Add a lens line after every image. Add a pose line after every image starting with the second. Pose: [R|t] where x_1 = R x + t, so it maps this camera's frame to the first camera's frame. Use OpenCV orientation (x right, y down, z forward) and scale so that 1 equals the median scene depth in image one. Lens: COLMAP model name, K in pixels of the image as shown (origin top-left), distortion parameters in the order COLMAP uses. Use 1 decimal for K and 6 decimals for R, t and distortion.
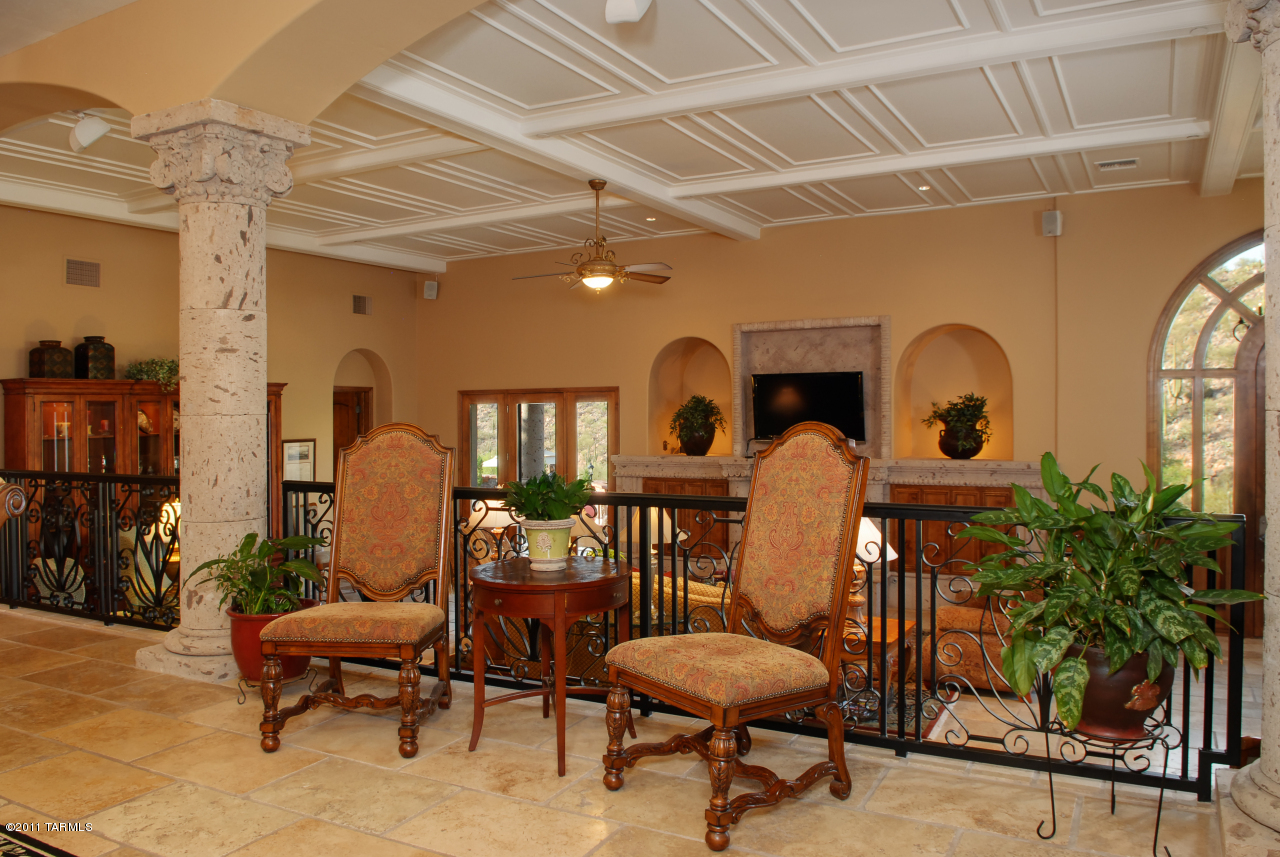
lens RADIAL K [[950.5, 0, 635.8], [0, 950.5, 416.4], [0, 0, 1]] dist [-0.010620, -0.039667]
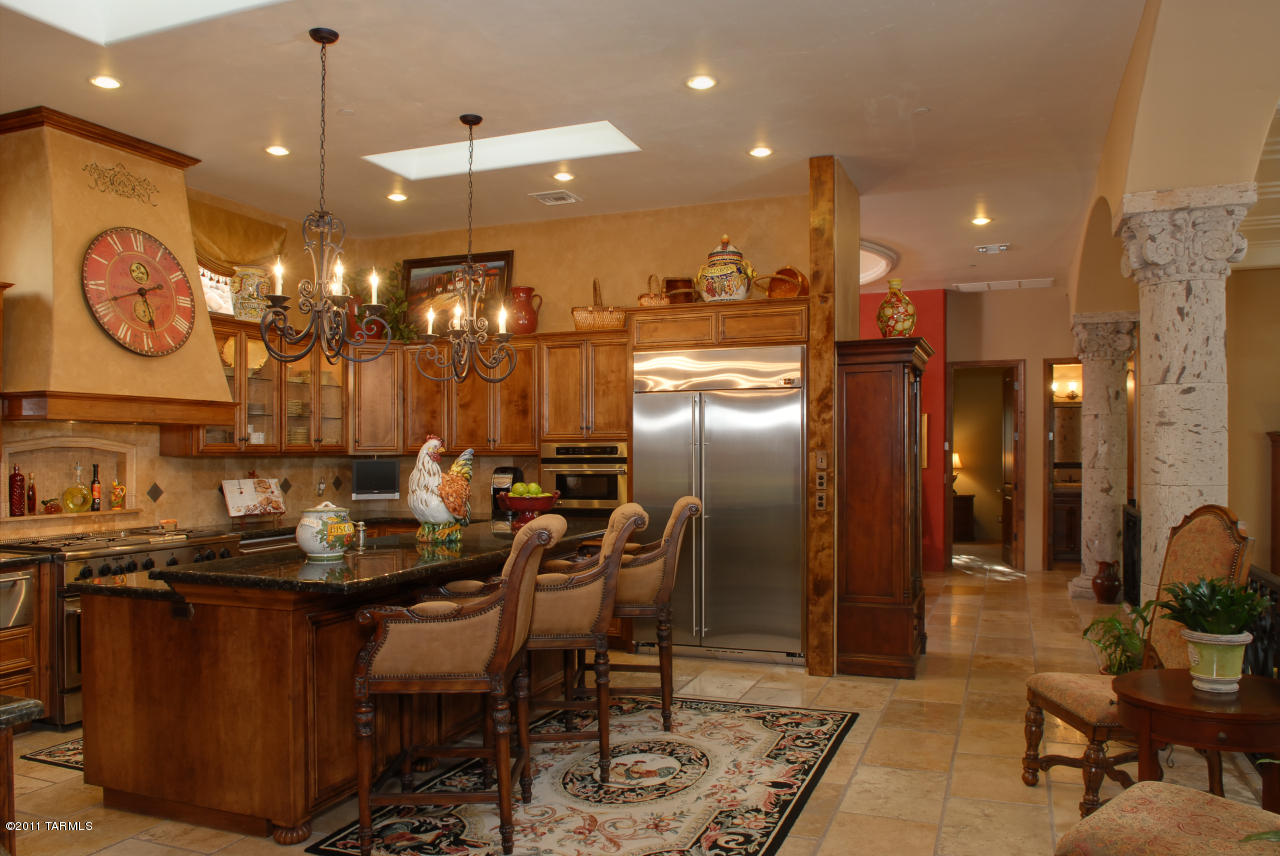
lens RADIAL K [[950.5, 0, 634.7], [0, 950.5, 436.1], [0, 0, 1]] dist [-0.010620, -0.039667]
pose [[0.114338, 0.000053, -0.993442, 0.540085], [-0.005671, 0.999984, -0.000599, -0.052273], [0.993426, 0.005702, 0.114337, 0.300023]]
